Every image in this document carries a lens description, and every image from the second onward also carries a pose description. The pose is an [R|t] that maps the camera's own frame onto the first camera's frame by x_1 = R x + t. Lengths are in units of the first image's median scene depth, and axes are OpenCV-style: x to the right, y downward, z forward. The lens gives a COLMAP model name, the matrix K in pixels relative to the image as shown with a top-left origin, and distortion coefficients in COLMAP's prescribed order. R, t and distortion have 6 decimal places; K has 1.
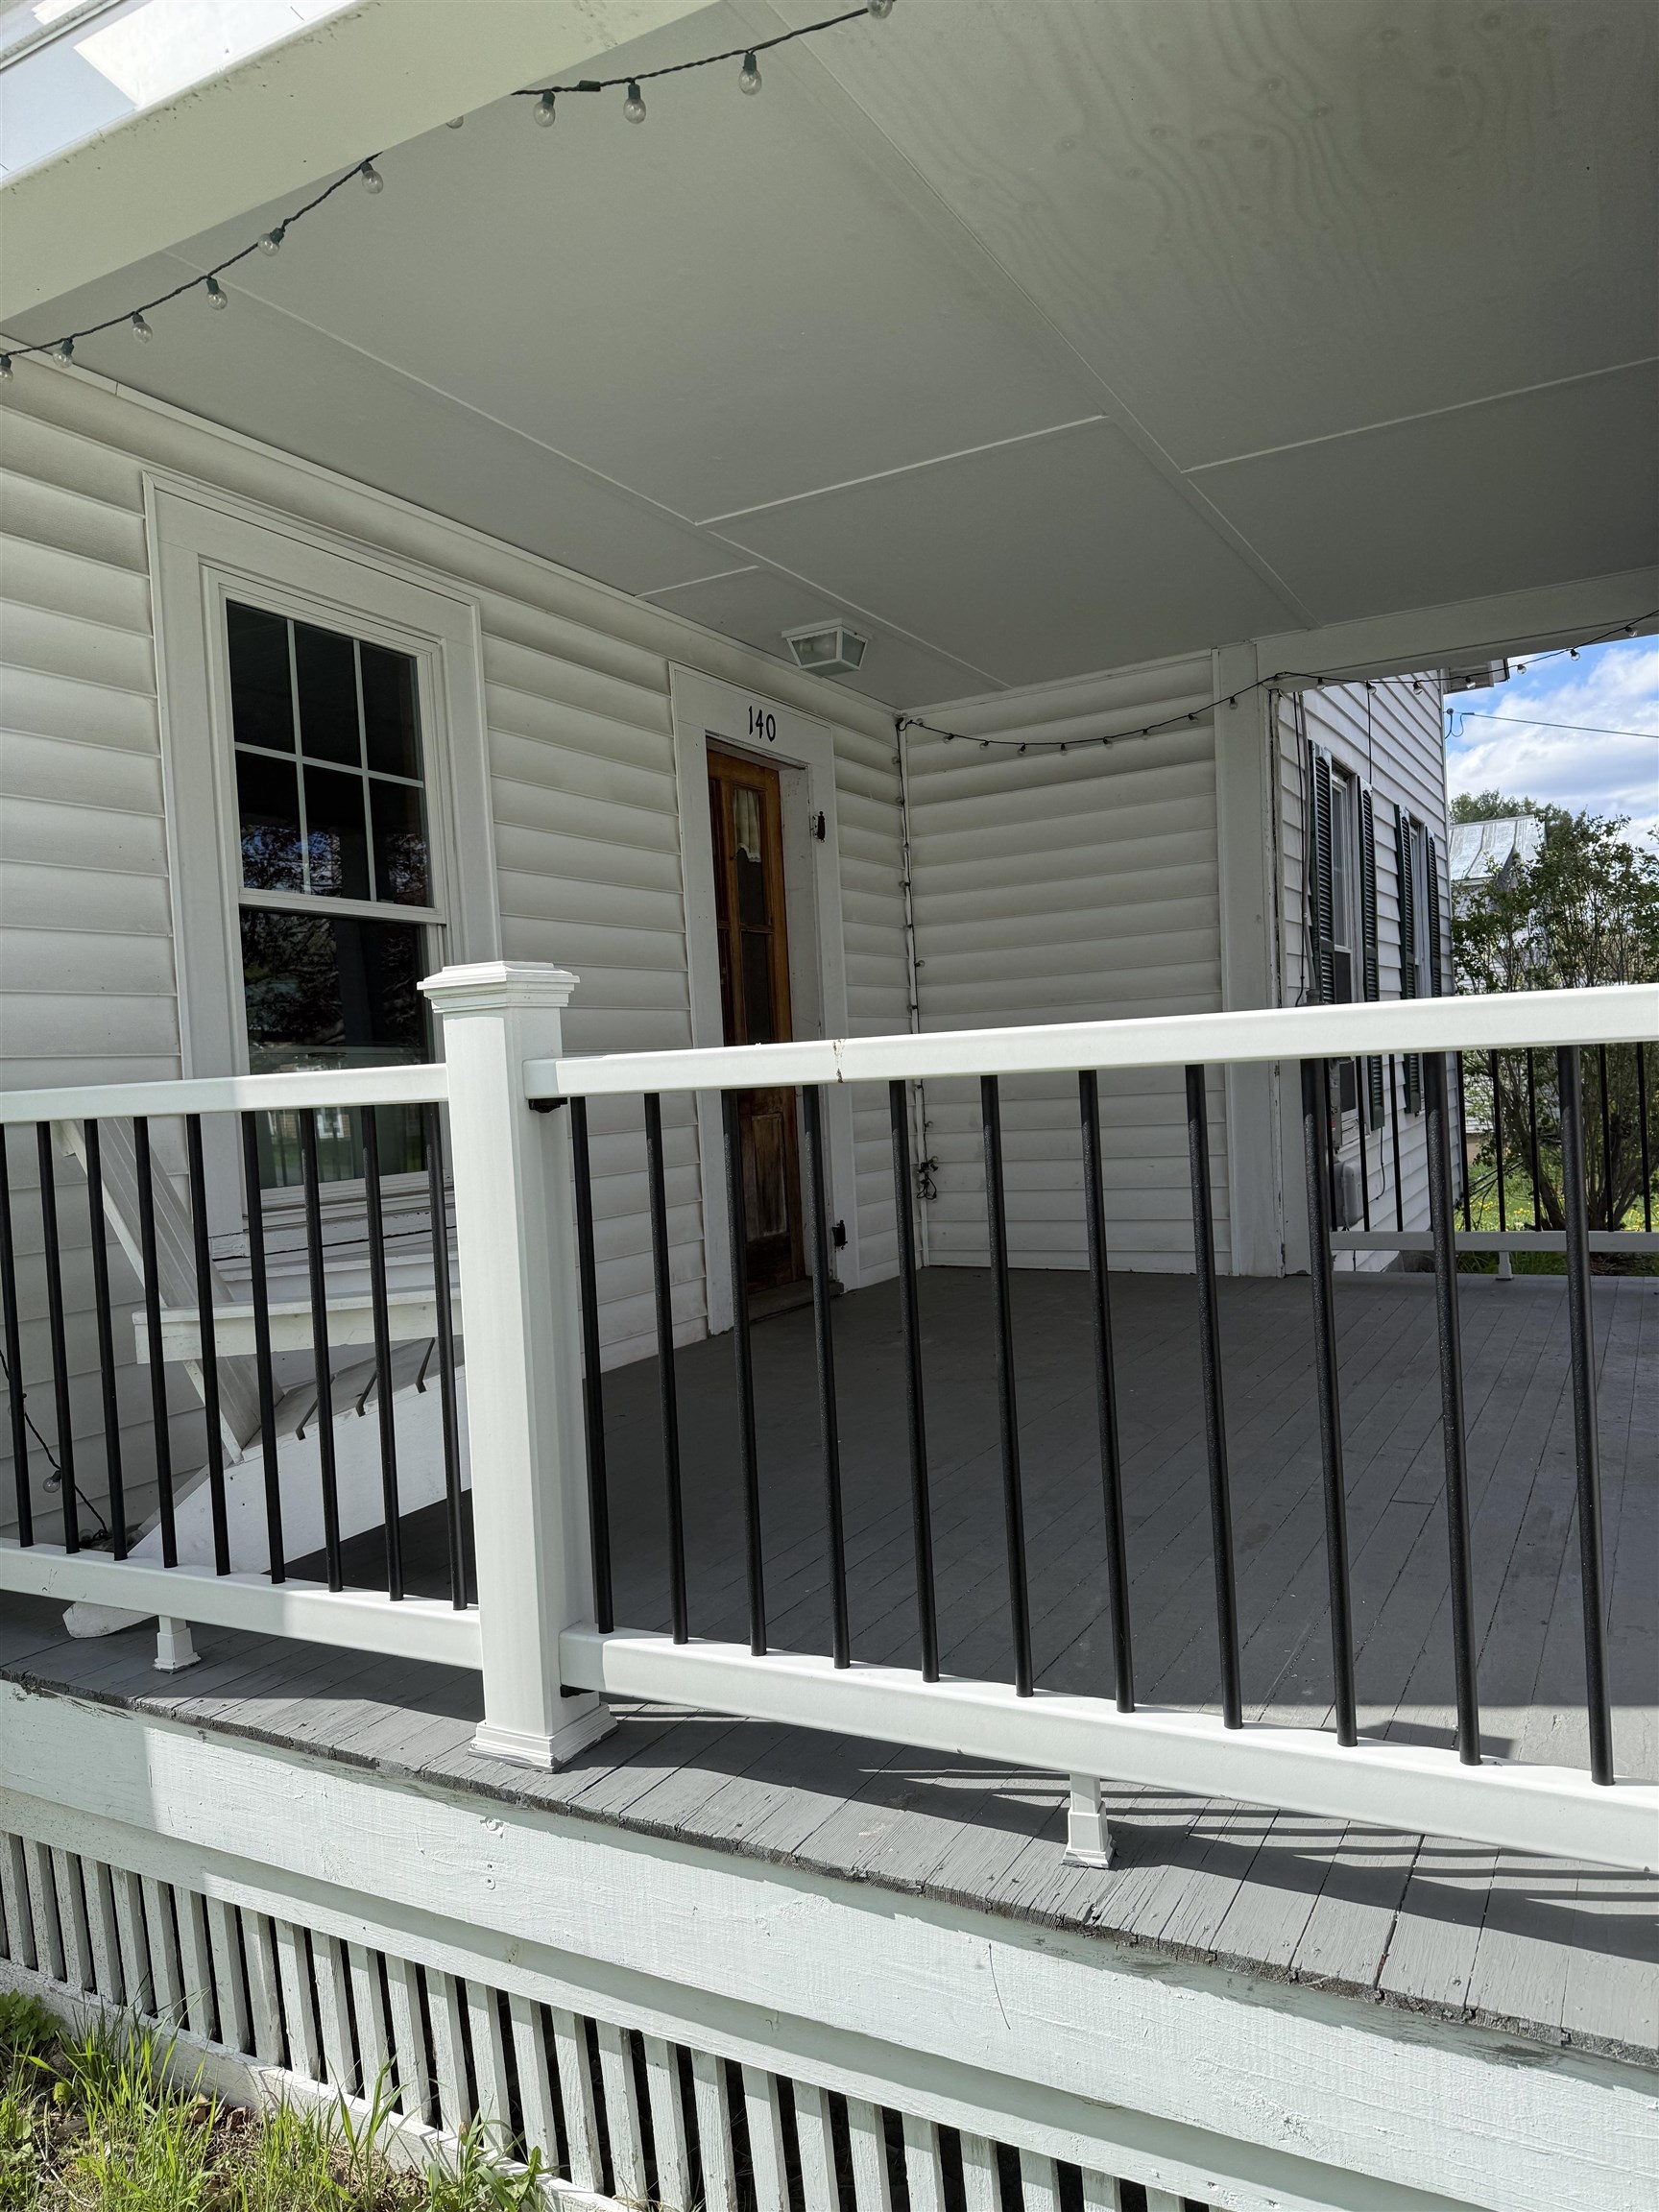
lens RADIAL K [[1528.8, 0, 834.8], [0, 1528.8, 1091.1], [0, 0, 1]] dist [0.098107, -0.058452]
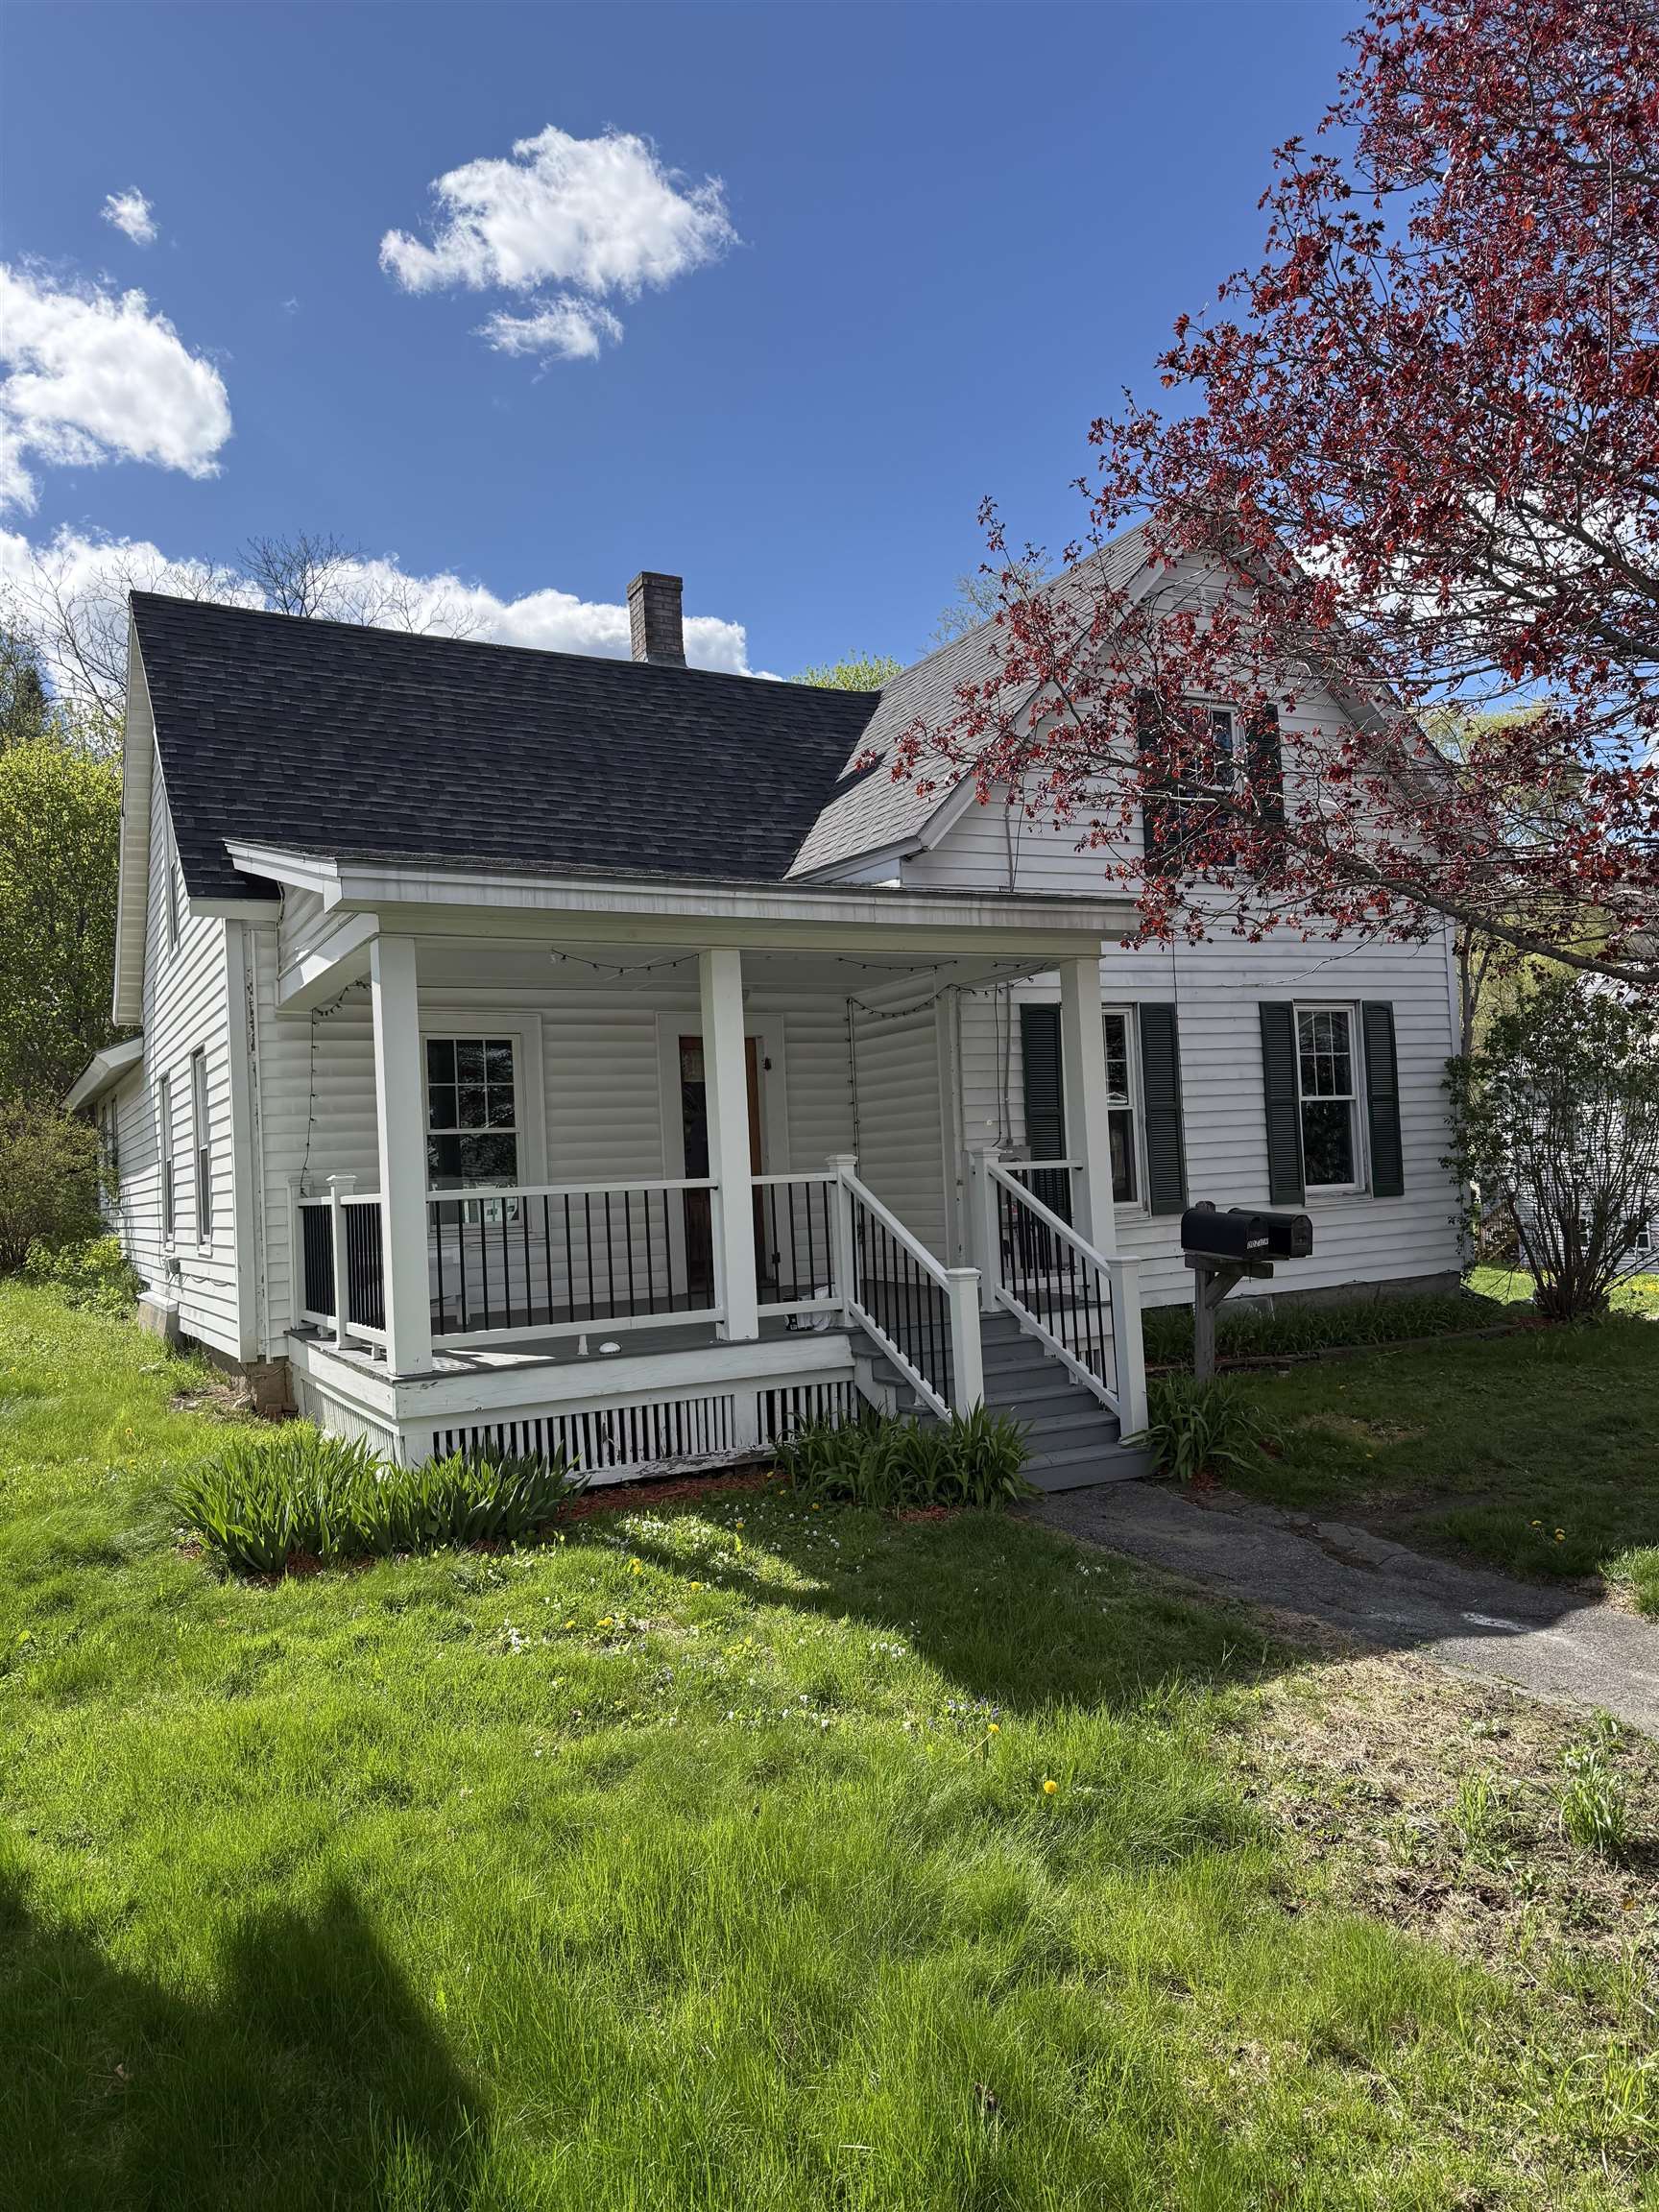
lens RADIAL K [[1528.8, 0, 834.8], [0, 1528.8, 1091.1], [0, 0, 1]] dist [0.098107, -0.058452]
pose [[0.836444, -0.015060, -0.547845, 1.330059], [-0.003387, 0.999461, -0.032648, -0.073111], [0.548042, 0.029164, 0.835942, -0.770589]]
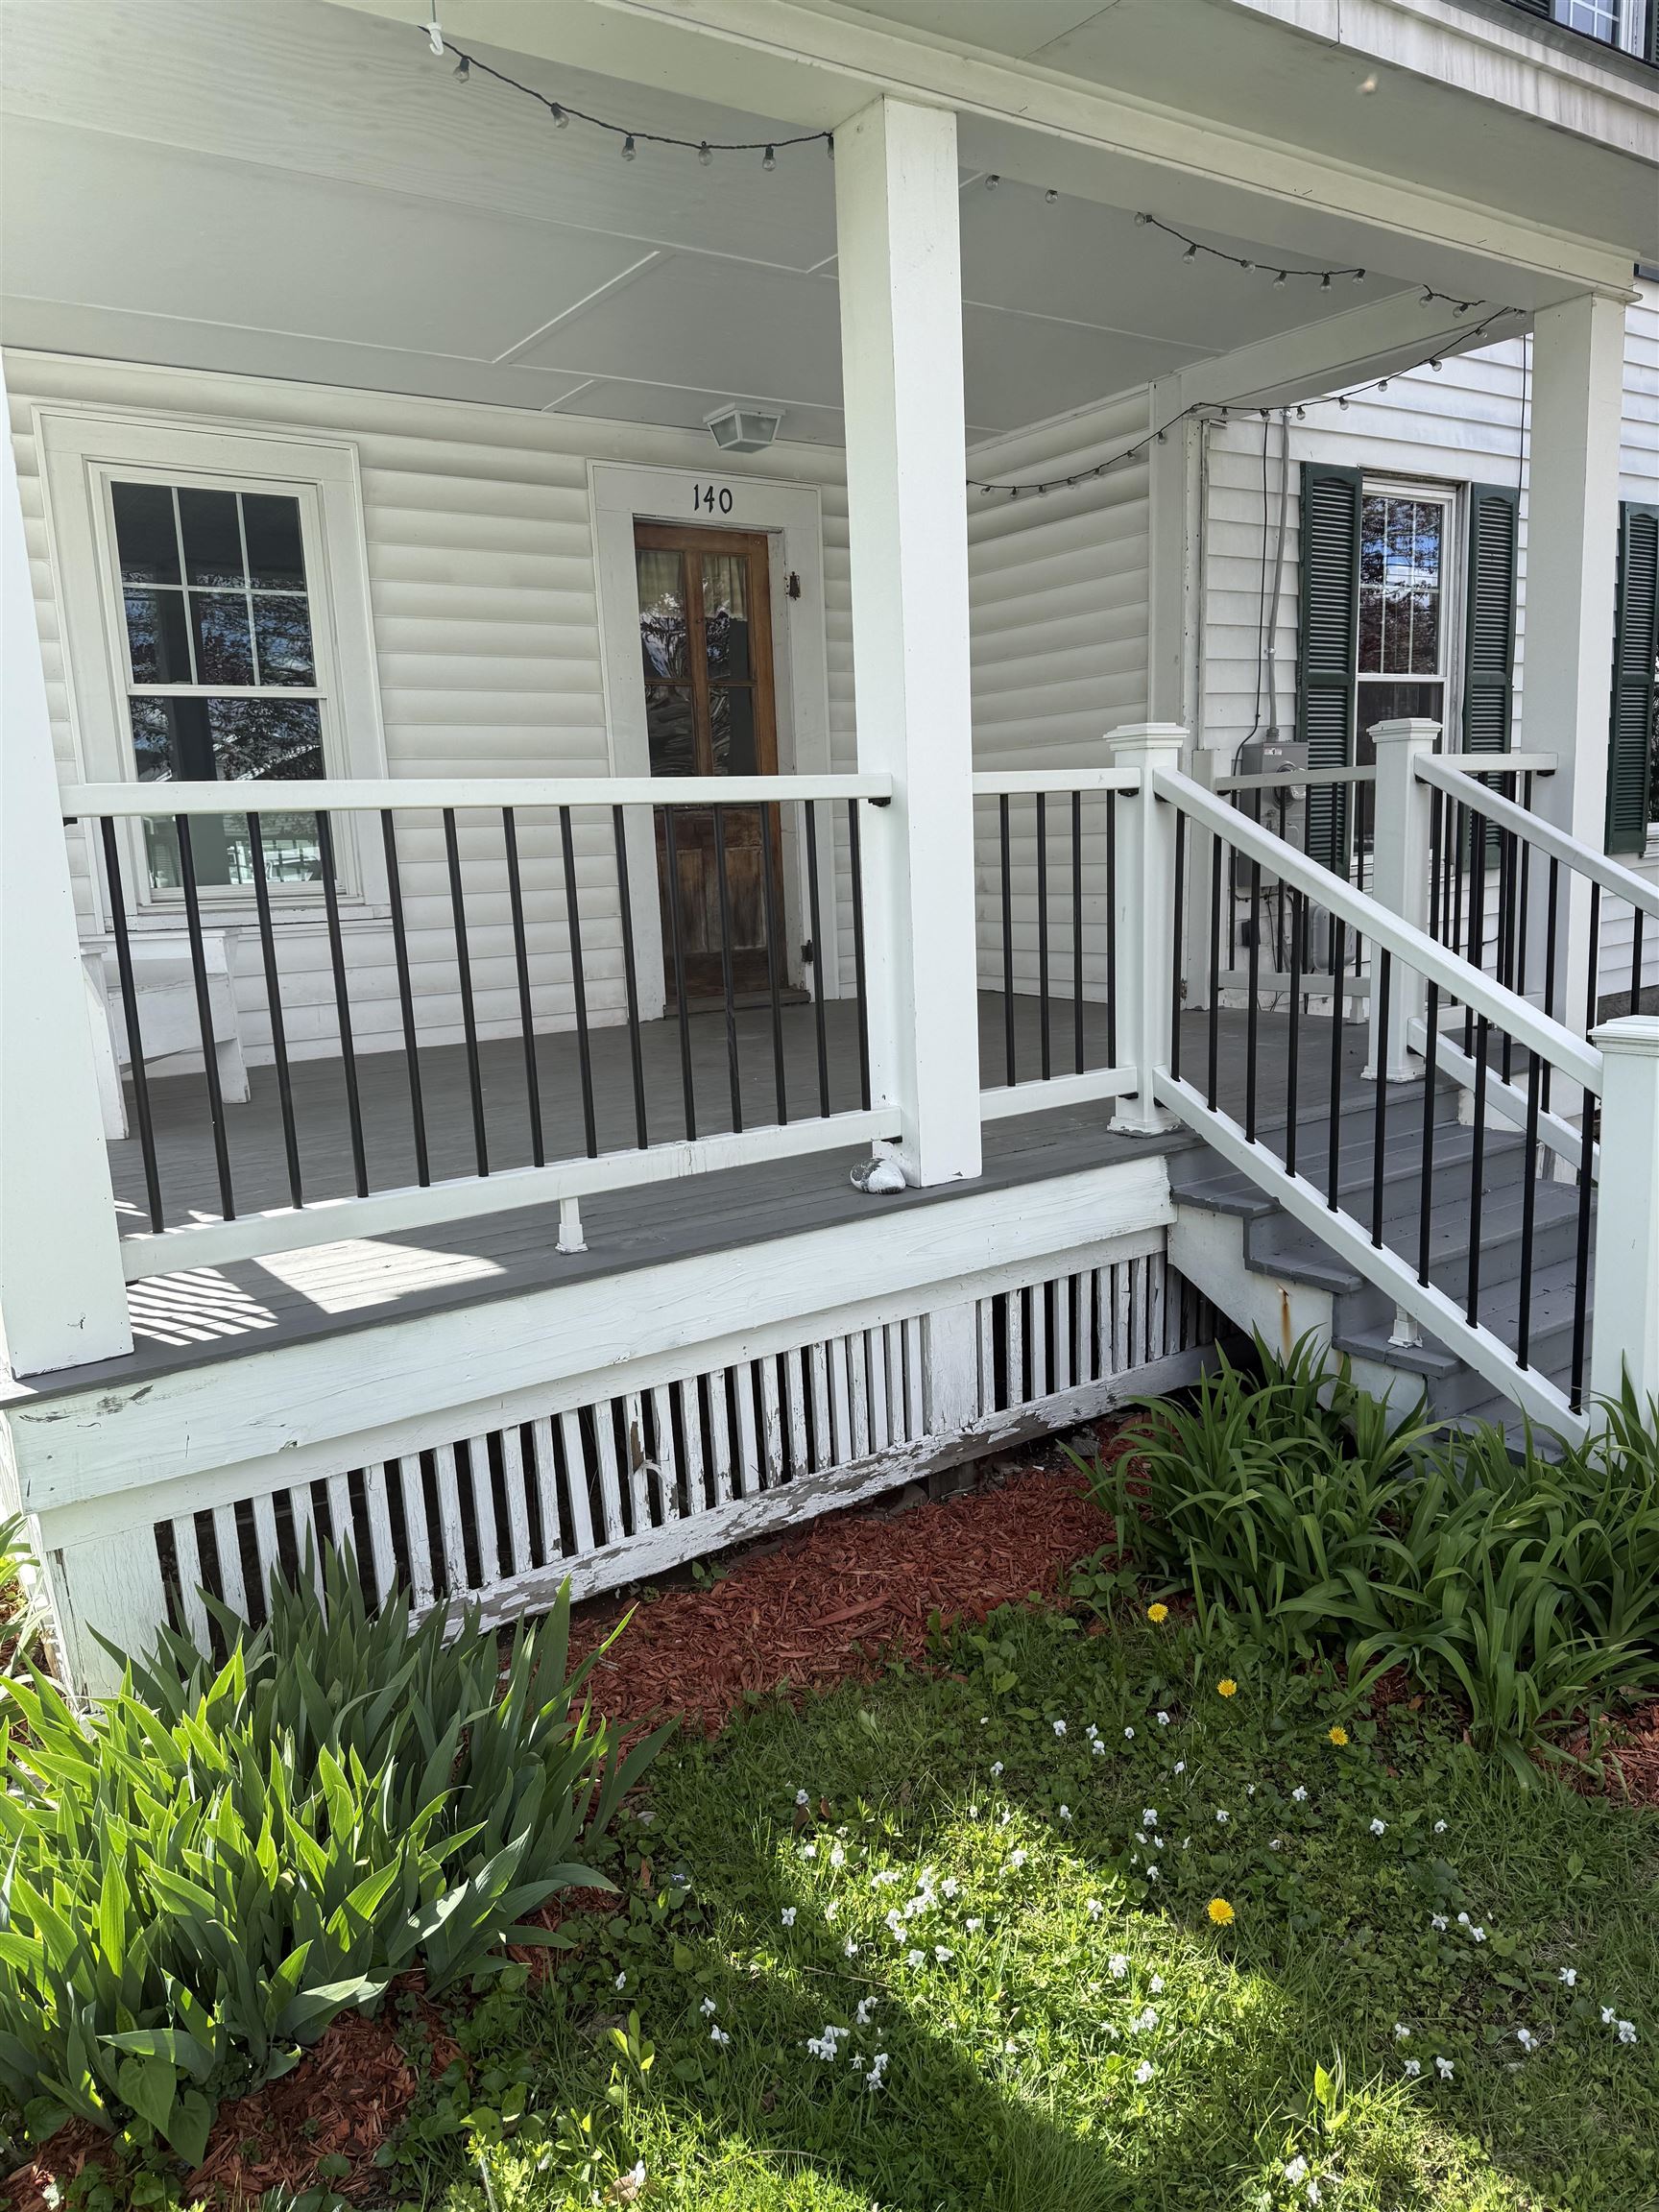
lens RADIAL K [[1531.1, 0, 829.5], [0, 1531.1, 1106.0], [0, 0, 1]] dist [0.084831, -0.166745]
pose [[0.896317, 0.098410, -0.432355, 0.589387], [-0.012529, 0.980292, 0.197154, -0.023932], [0.443236, -0.171296, 0.879886, -0.053923]]
